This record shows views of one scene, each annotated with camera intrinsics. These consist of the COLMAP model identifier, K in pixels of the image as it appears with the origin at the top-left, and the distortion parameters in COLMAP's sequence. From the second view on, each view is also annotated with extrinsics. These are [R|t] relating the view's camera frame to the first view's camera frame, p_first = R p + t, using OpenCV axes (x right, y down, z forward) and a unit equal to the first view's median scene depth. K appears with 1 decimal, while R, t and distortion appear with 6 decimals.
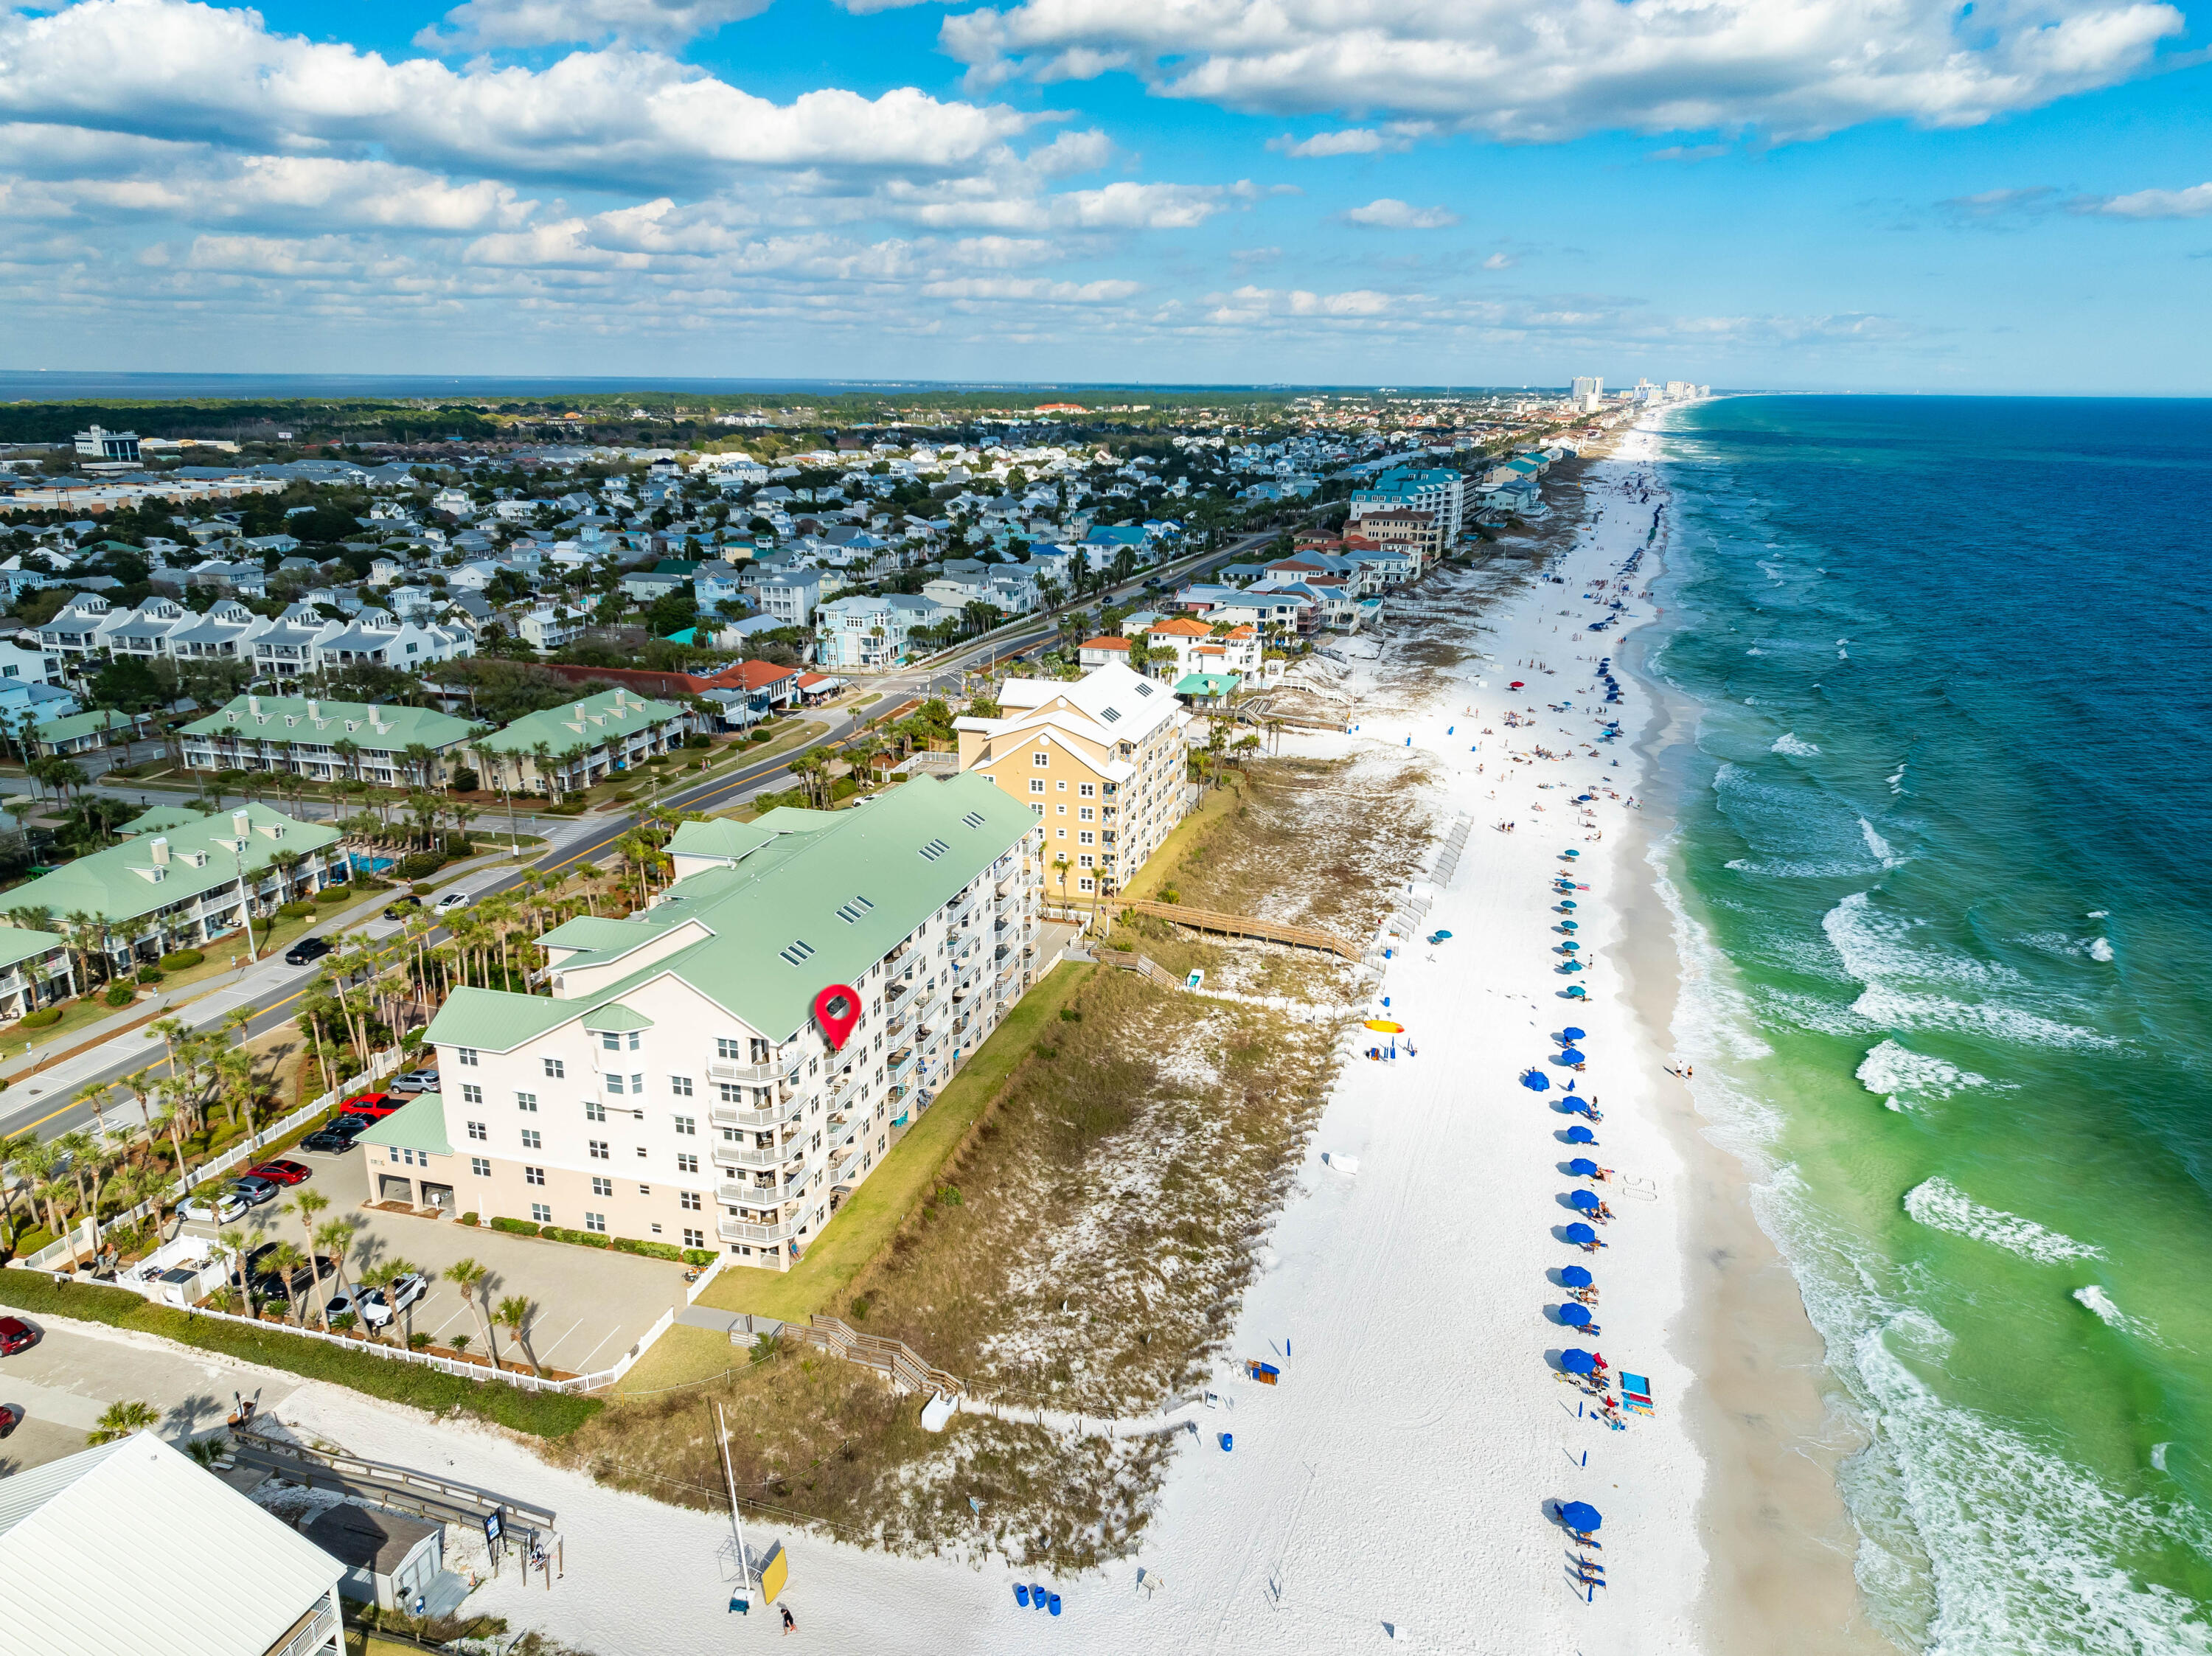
lens RADIAL K [[1541.6, 0, 1106.0], [0, 1541.6, 828.0], [0, 0, 1]] dist [0.007064, -0.008617]
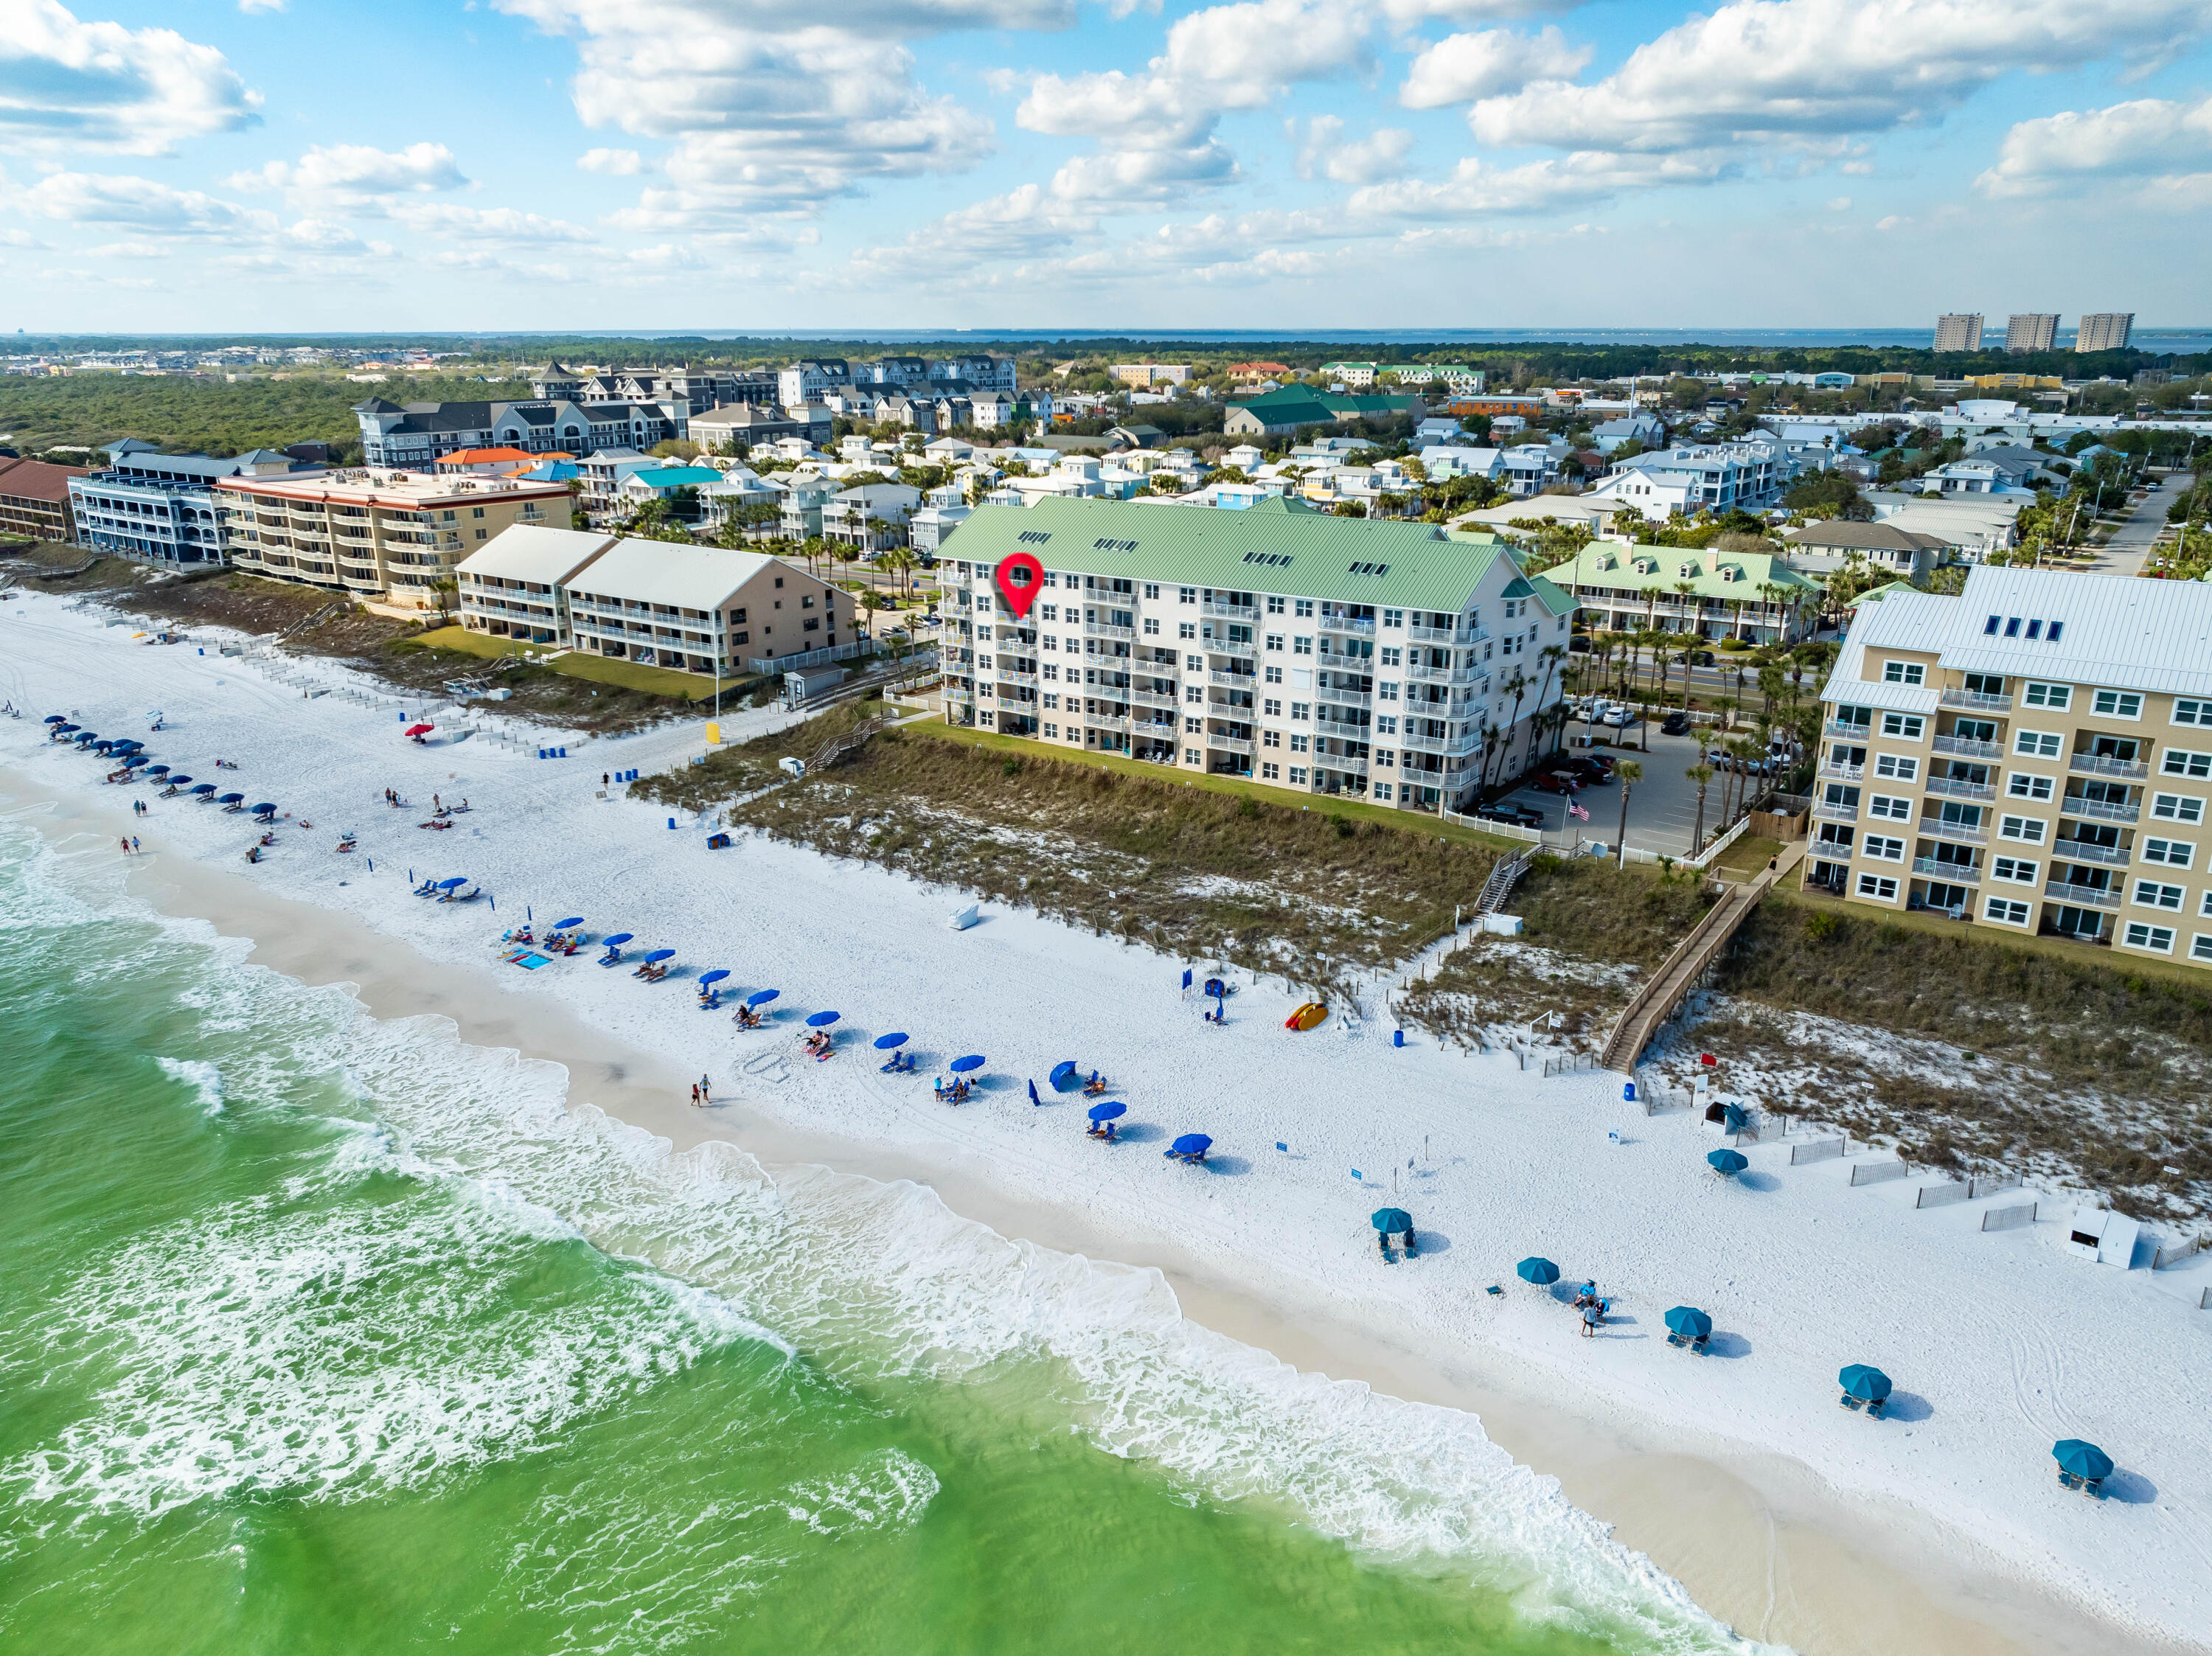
lens RADIAL K [[1555.9, 0, 1106.0], [0, 1555.9, 828.0], [0, 0, 1]] dist [0.002010, 0.005331]
pose [[-0.359033, 0.276625, -0.891389, 0.963228], [-0.261132, 0.887152, 0.380489, -0.206368], [0.896050, 0.369378, -0.246282, 1.337116]]
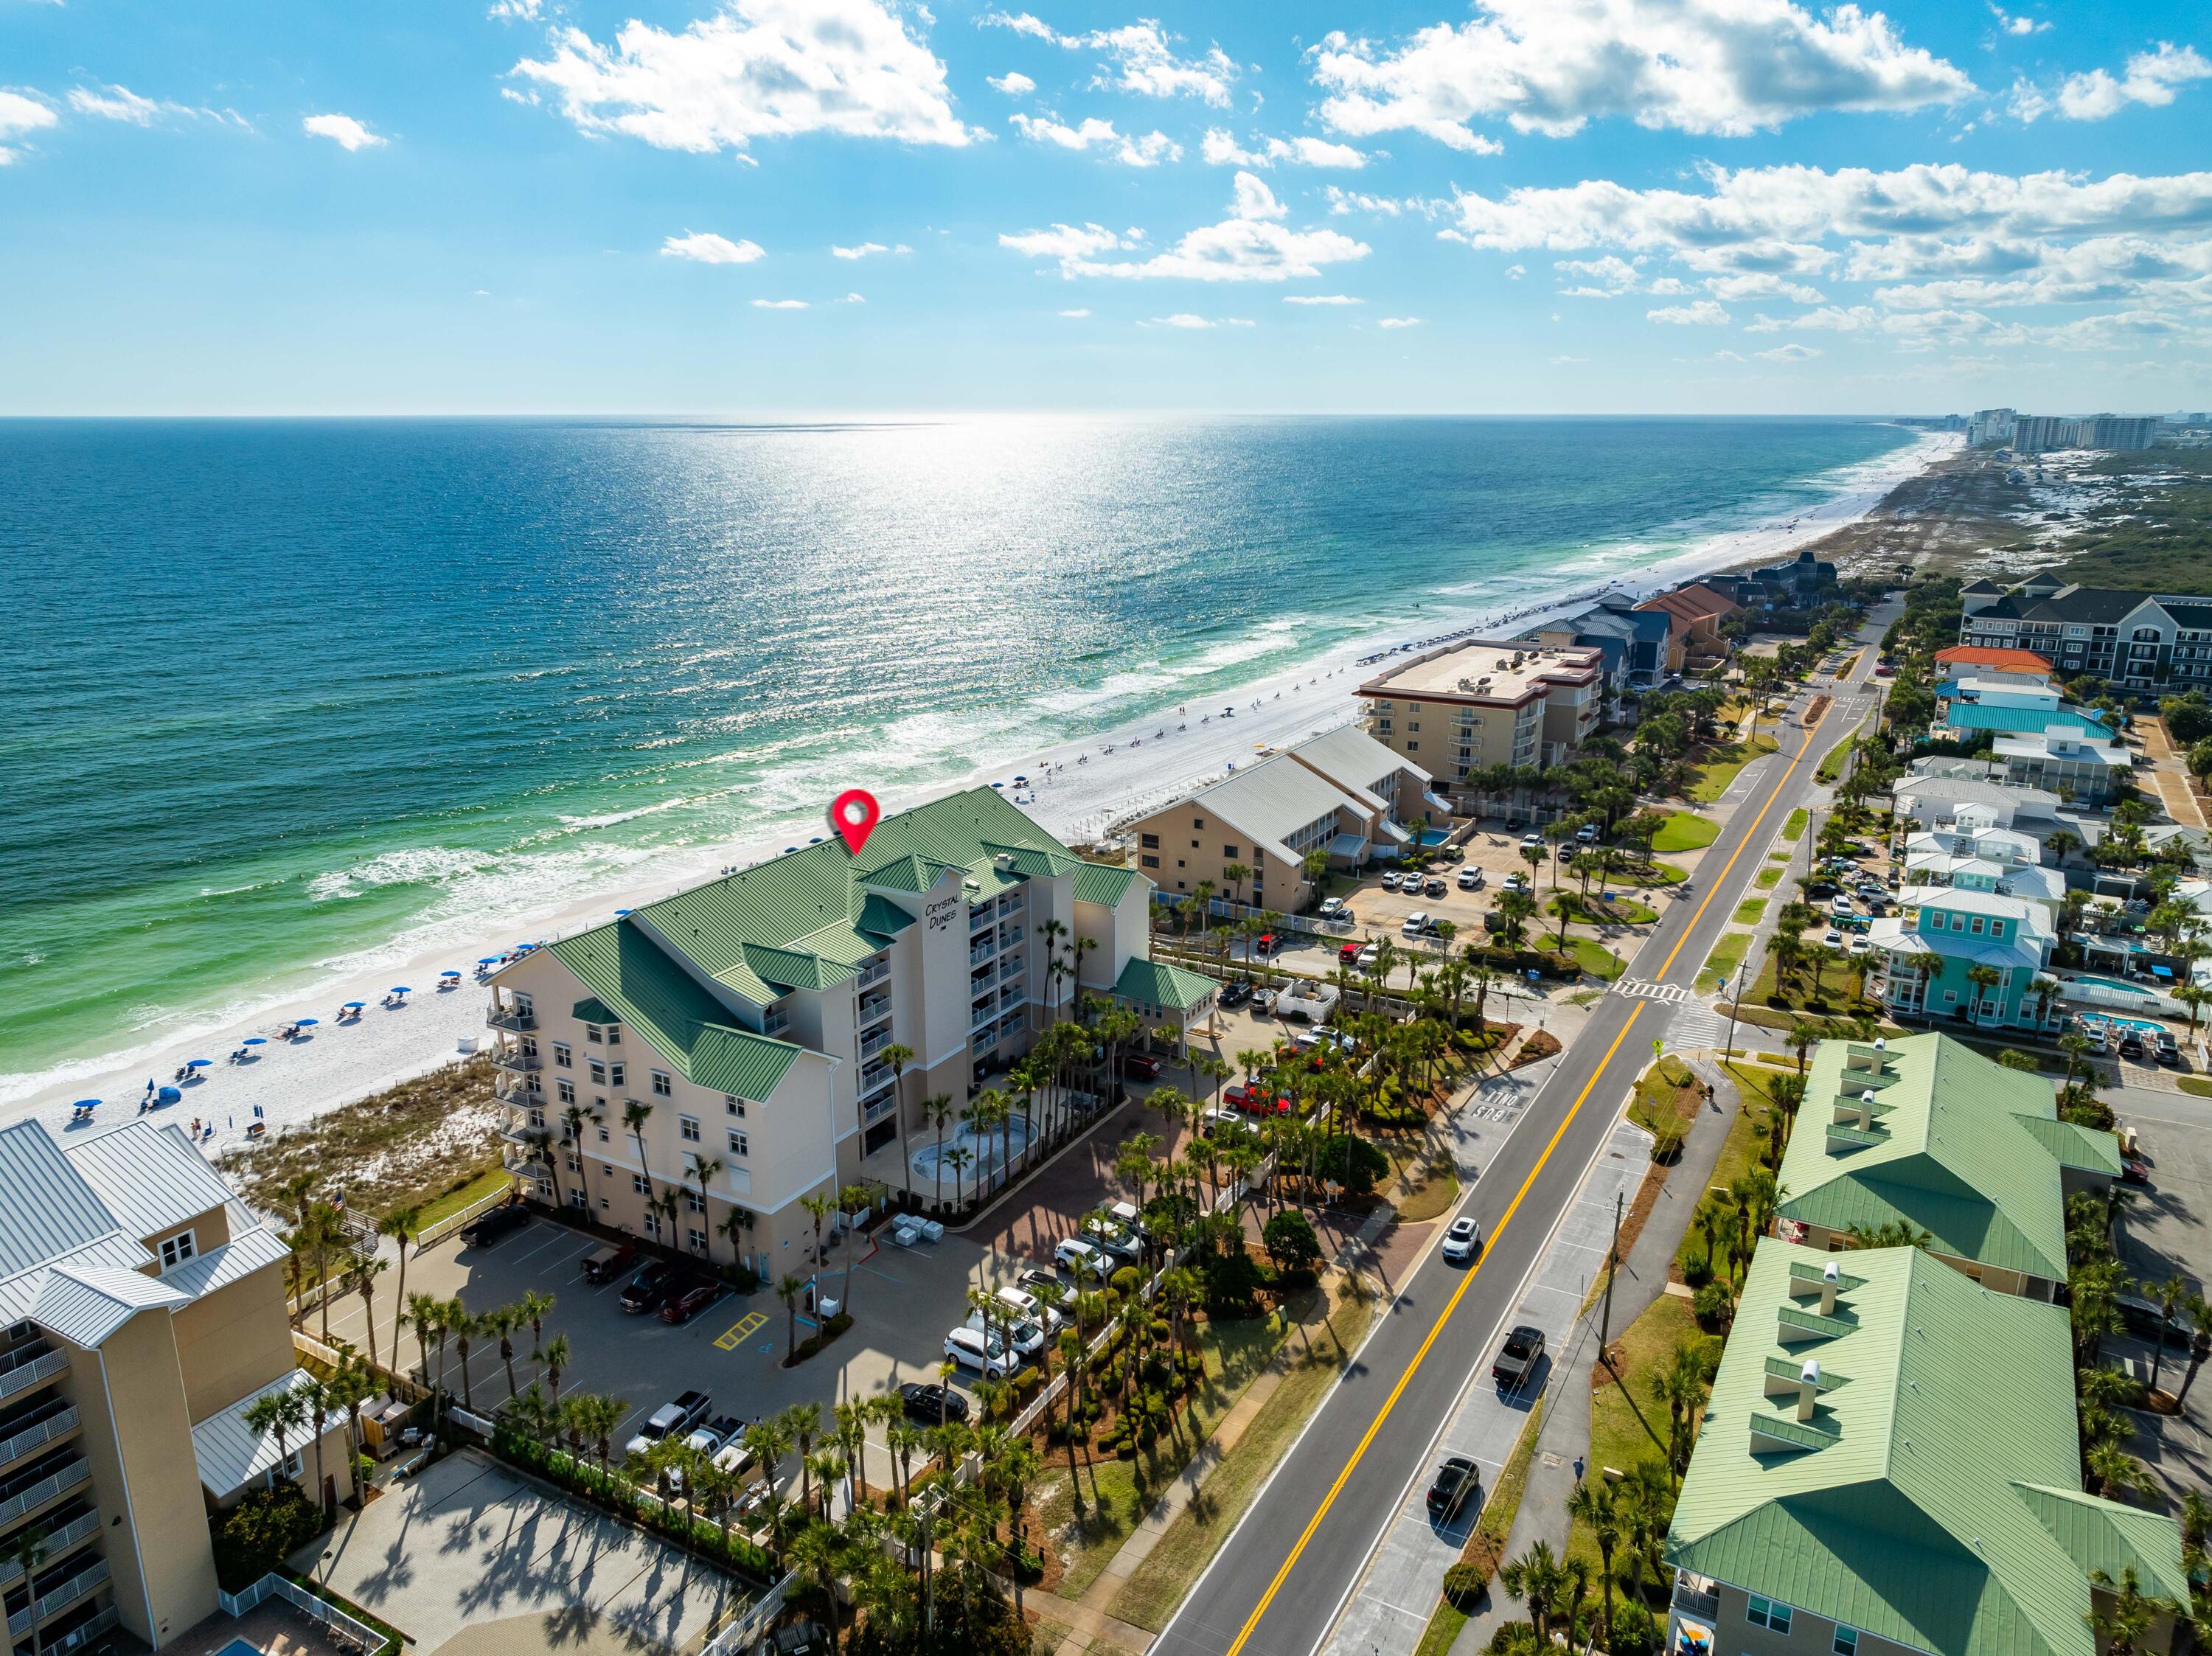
lens RADIAL K [[1541.6, 0, 1106.0], [0, 1541.6, 828.0], [0, 0, 1]] dist [0.007064, -0.008617]
pose [[-0.969599, -0.074562, 0.233063, -0.636604], [0.058409, 0.854391, 0.516338, -0.552174], [-0.237626, 0.514254, -0.824061, 1.878004]]
